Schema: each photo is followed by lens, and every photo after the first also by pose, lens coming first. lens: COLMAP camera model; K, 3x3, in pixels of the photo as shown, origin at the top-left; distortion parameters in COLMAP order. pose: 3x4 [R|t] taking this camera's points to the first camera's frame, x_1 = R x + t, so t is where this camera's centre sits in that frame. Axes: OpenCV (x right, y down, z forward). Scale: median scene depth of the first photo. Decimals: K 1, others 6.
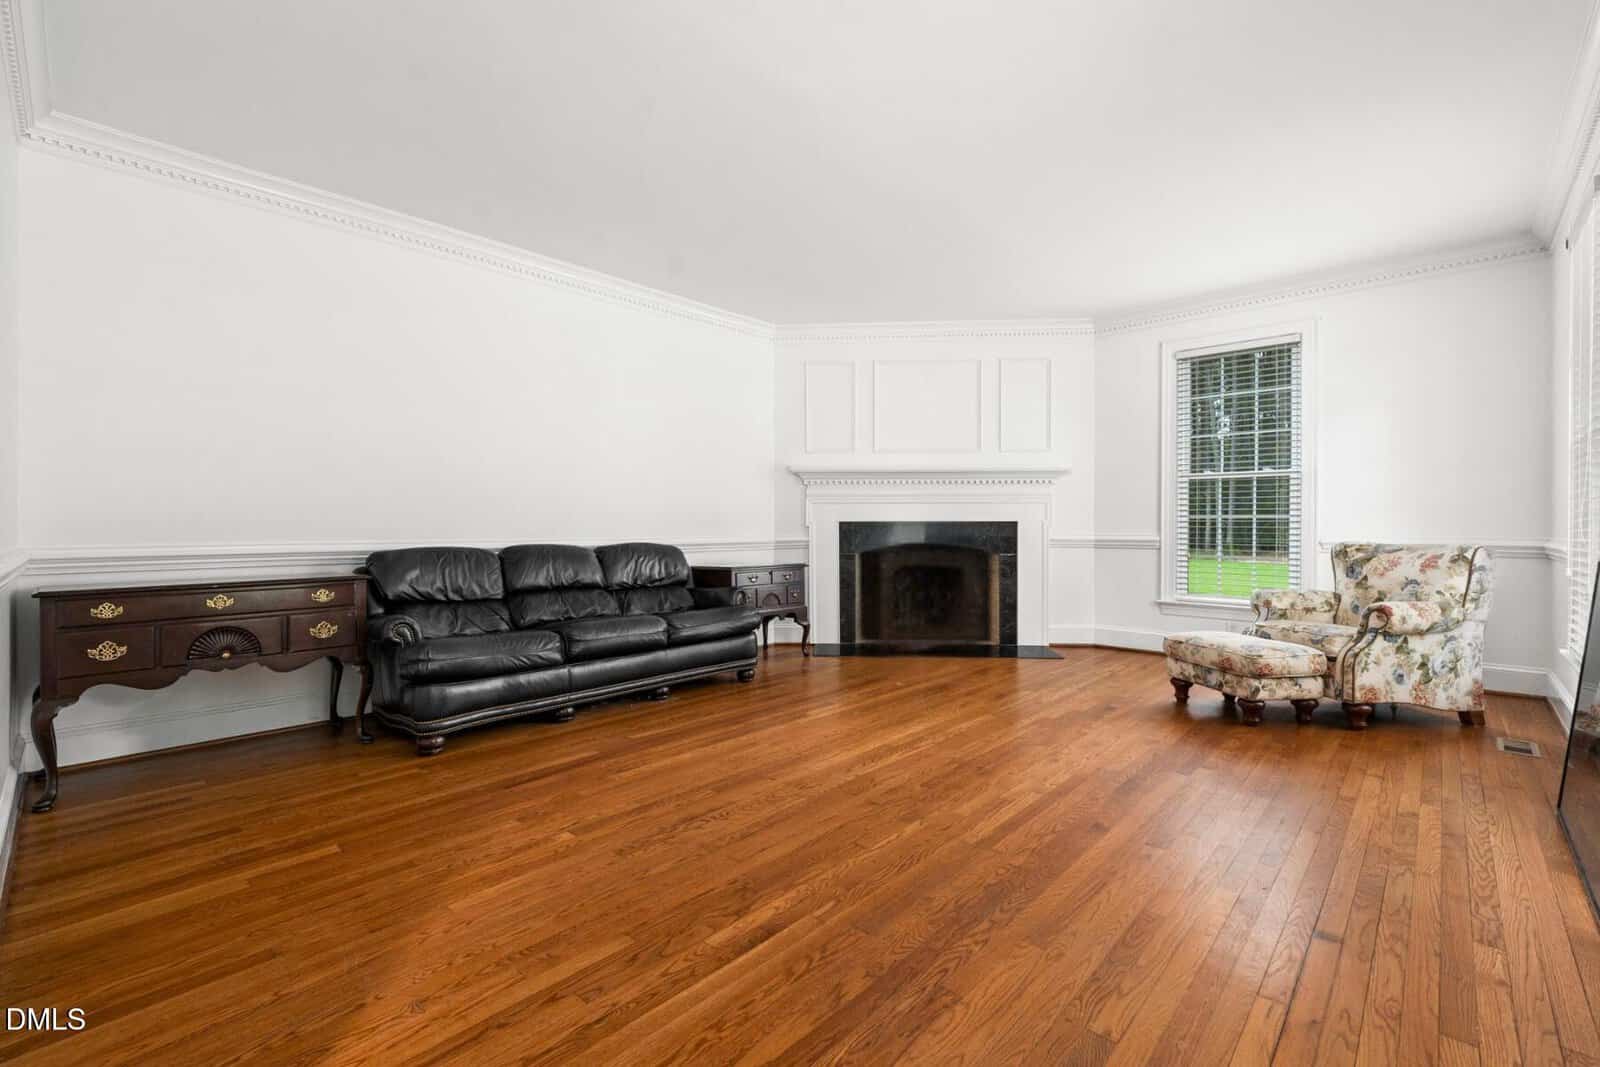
lens RADIAL K [[675.1, 0, 800.0], [0, 675.1, 533.5], [0, 0, 1]] dist [-0.001555, -0.000259]
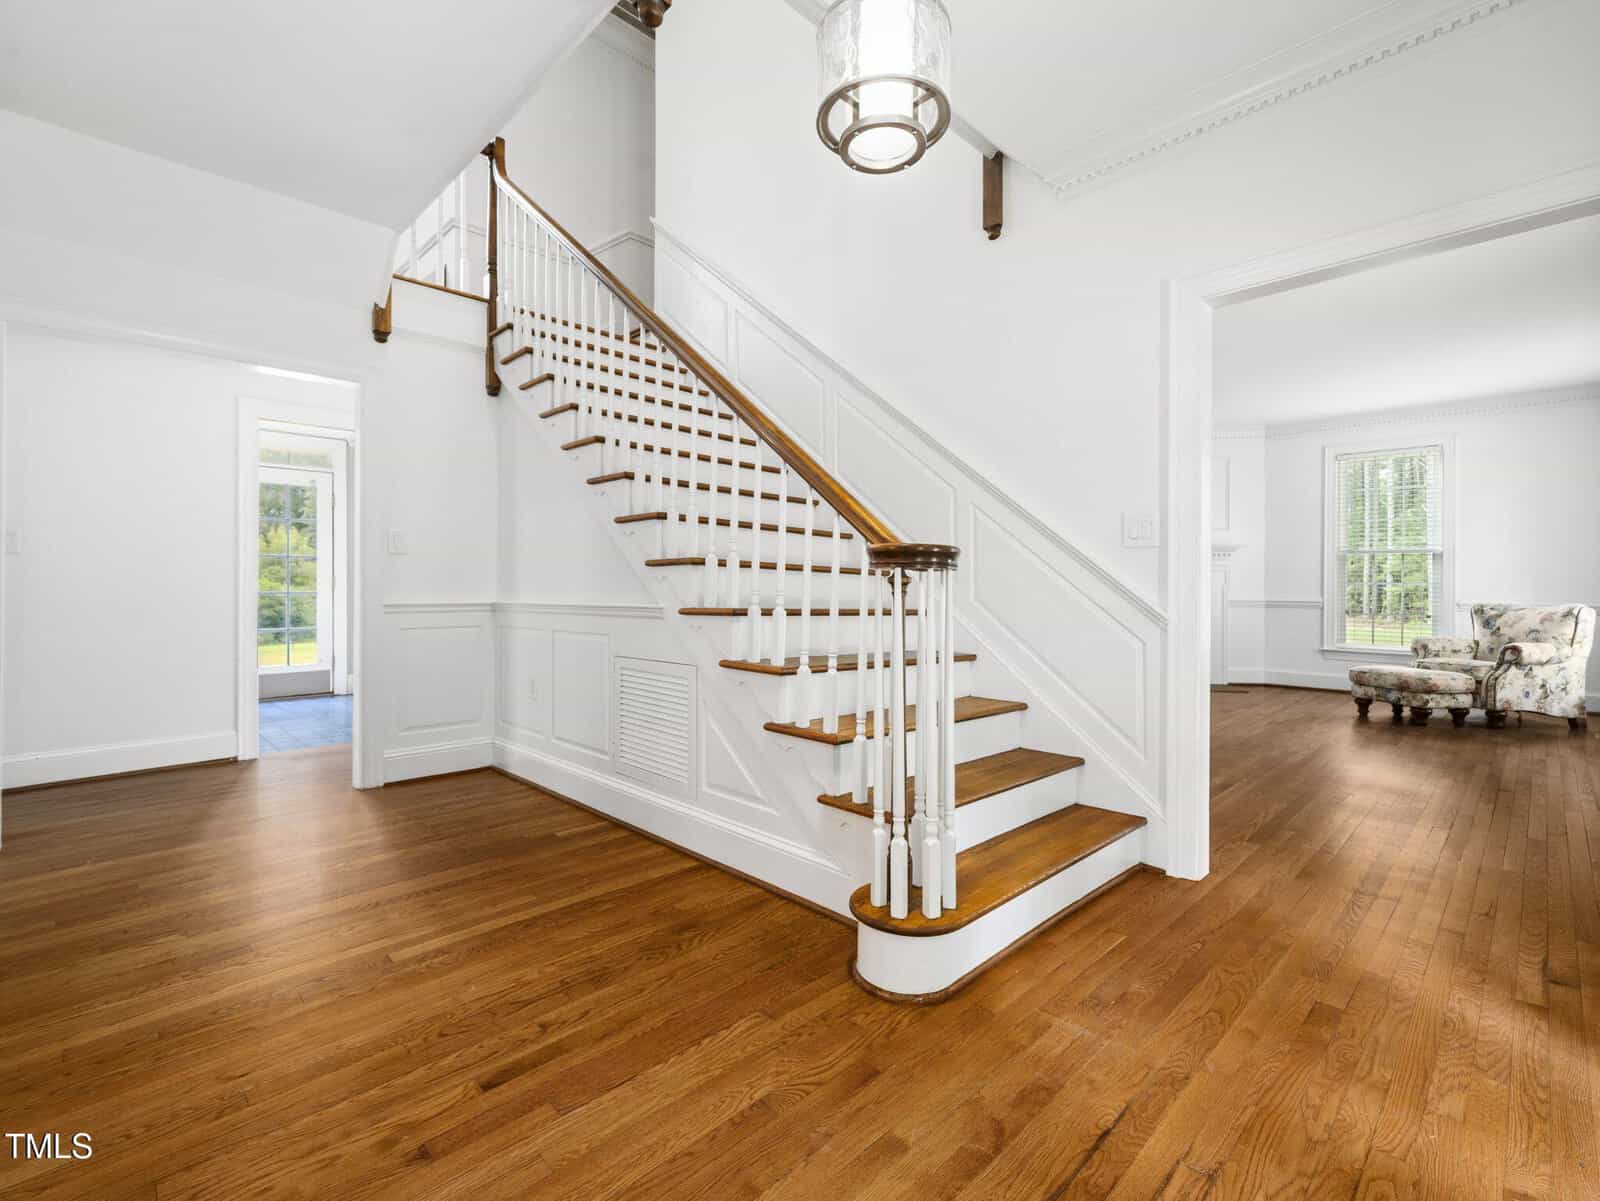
lens RADIAL K [[704.9, 0, 822.6], [0, 704.9, 593.1], [0, 0, 1]] dist [0.000733, 0.000209]
pose [[0.999447, 0.006750, -0.032565, -0.585132], [-0.006801, 0.999976, -0.001460, 0.004222], [0.032555, 0.001681, 0.999469, -0.578162]]
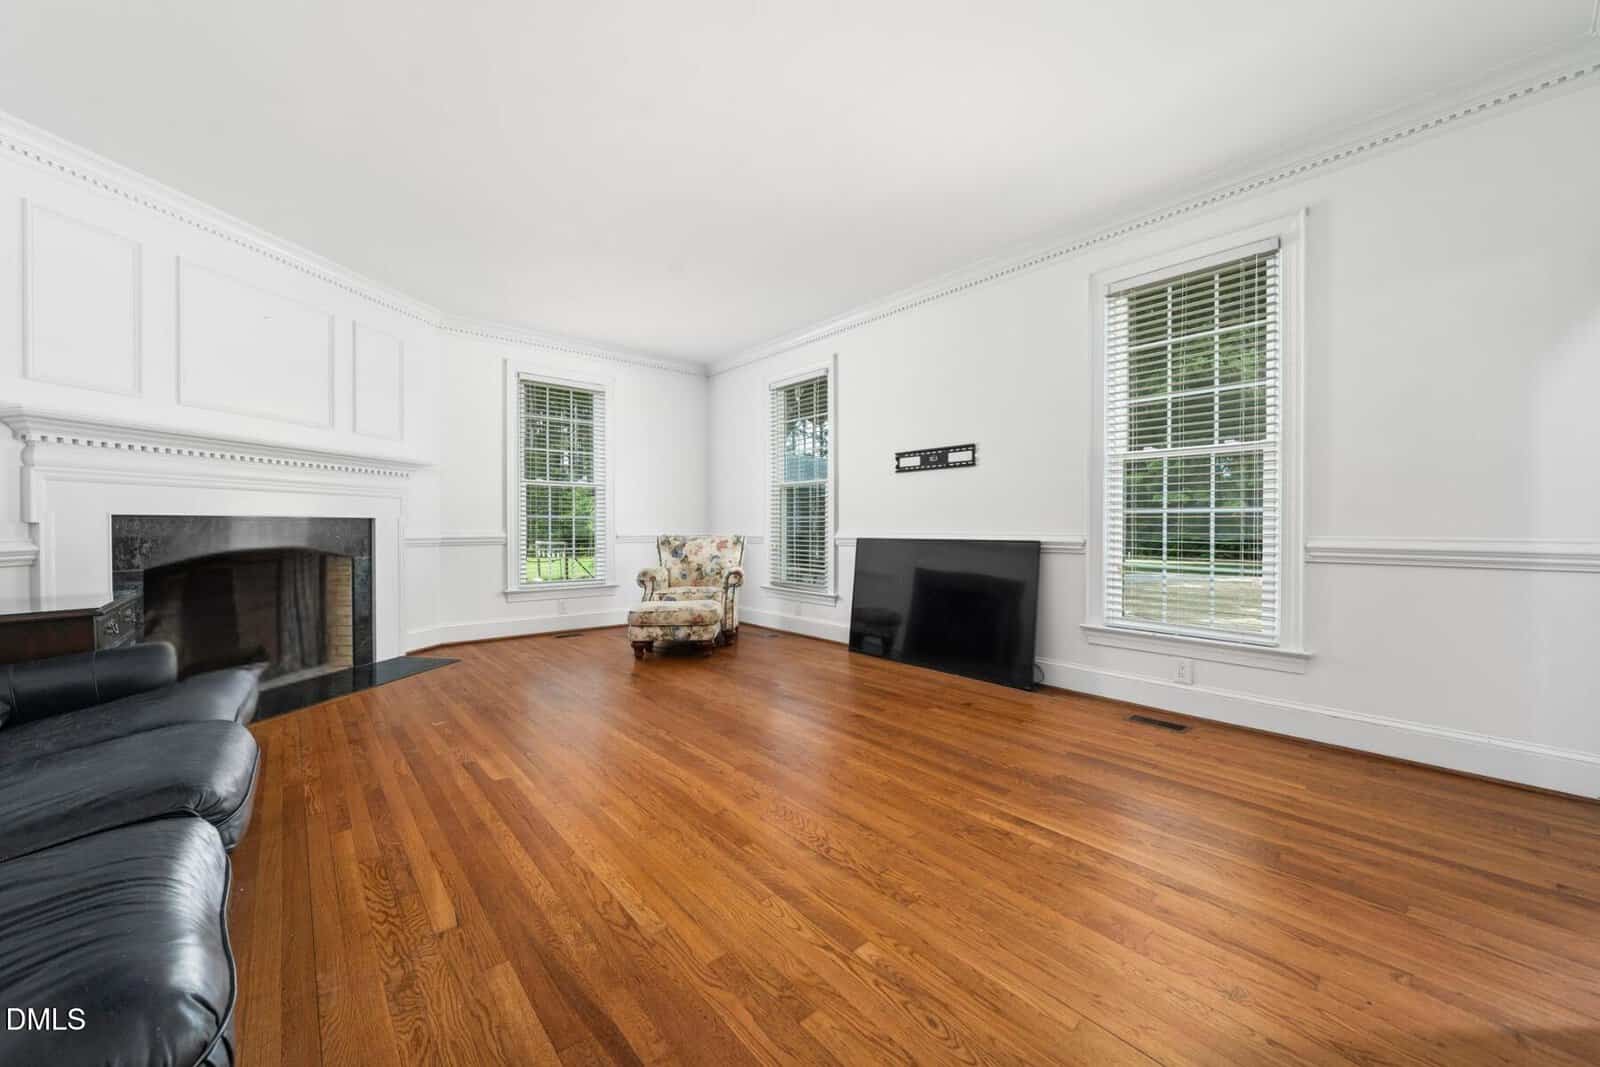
lens RADIAL K [[602.3, 0, 800.0], [0, 602.3, 533.5], [0, 0, 1]] dist [-0.001658, -0.000186]
pose [[0.127675, -0.013505, 0.991724, -0.616480], [0.008920, 0.999882, 0.012468, -0.005006], [-0.991776, 0.007255, 0.127780, 0.612749]]
